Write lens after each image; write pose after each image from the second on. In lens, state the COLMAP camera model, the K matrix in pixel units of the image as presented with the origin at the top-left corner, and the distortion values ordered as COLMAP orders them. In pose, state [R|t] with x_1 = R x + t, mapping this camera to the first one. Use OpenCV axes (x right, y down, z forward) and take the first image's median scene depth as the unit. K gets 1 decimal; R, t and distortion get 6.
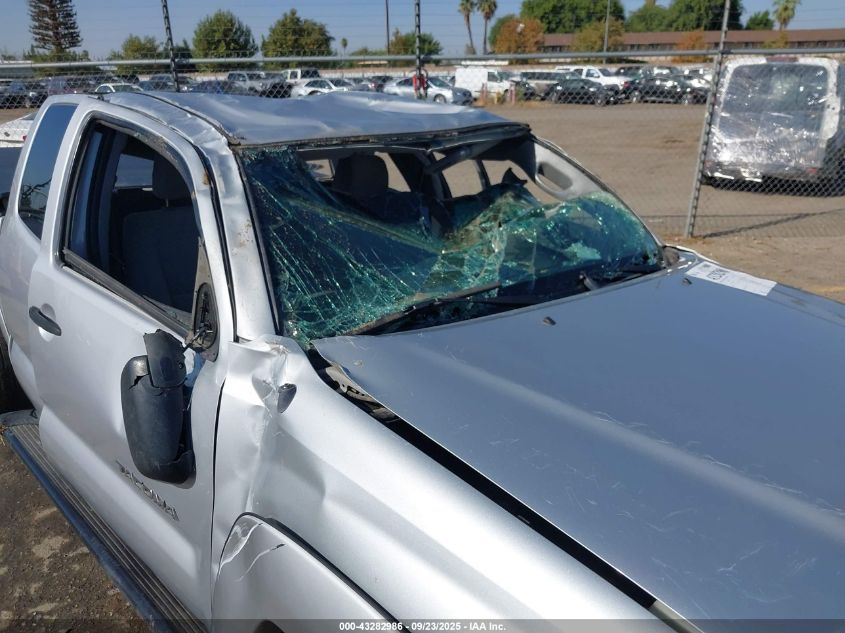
lens RADIAL K [[641.6, 0, 415.2], [0, 641.6, 315.9], [0, 0, 1]] dist [-0.004010, -0.005878]
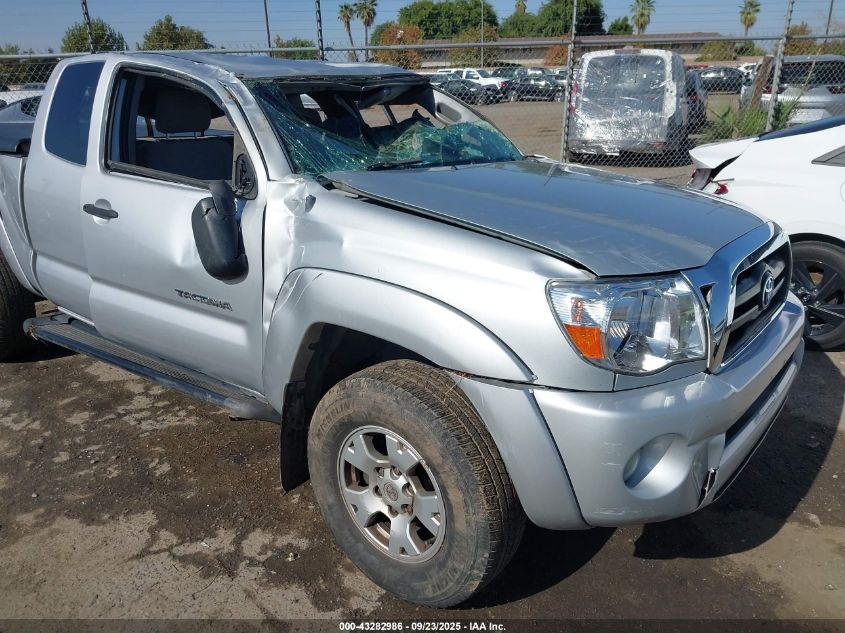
lens RADIAL K [[655.0, 0, 422.5], [0, 655.0, 316.5], [0, 0, 1]] dist [0.002962, -0.012315]
pose [[0.983429, -0.077387, 0.163945, -0.029784], [0.080449, 0.996685, -0.012109, 0.065528], [-0.162465, 0.025098, 0.986395, -0.108153]]
